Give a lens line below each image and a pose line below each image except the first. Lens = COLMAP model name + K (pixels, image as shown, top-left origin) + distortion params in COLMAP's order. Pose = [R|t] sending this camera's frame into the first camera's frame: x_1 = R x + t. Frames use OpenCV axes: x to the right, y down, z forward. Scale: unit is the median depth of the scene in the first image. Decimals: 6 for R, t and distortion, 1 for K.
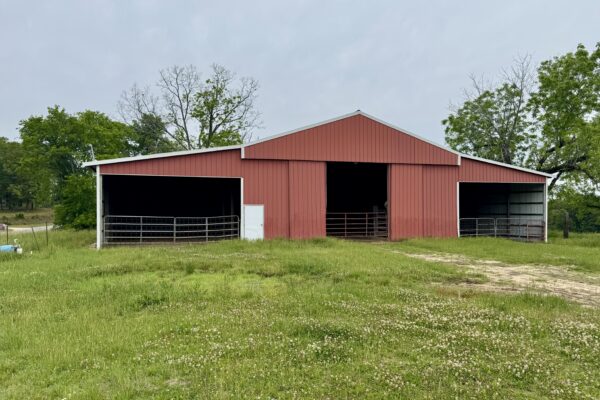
lens RADIAL K [[476.3, 0, 300.0], [0, 476.3, 200.0], [0, 0, 1]] dist [0.073378, -0.002789]
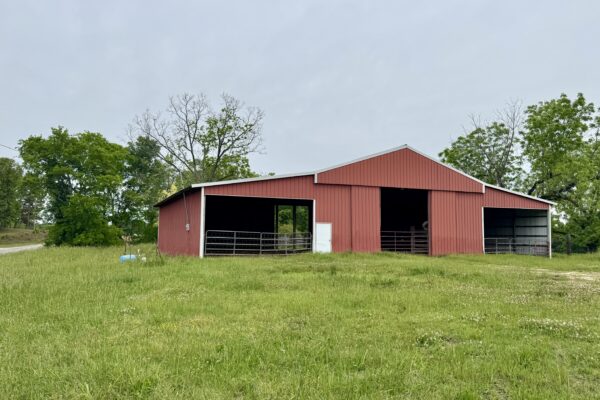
lens RADIAL K [[476.3, 0, 300.0], [0, 476.3, 200.0], [0, 0, 1]] dist [0.073378, -0.002789]
pose [[0.995374, 0.018932, 0.094193, -0.177999], [-0.014146, 0.998587, -0.051215, 0.009626], [-0.095029, 0.049645, 0.994236, -0.102897]]
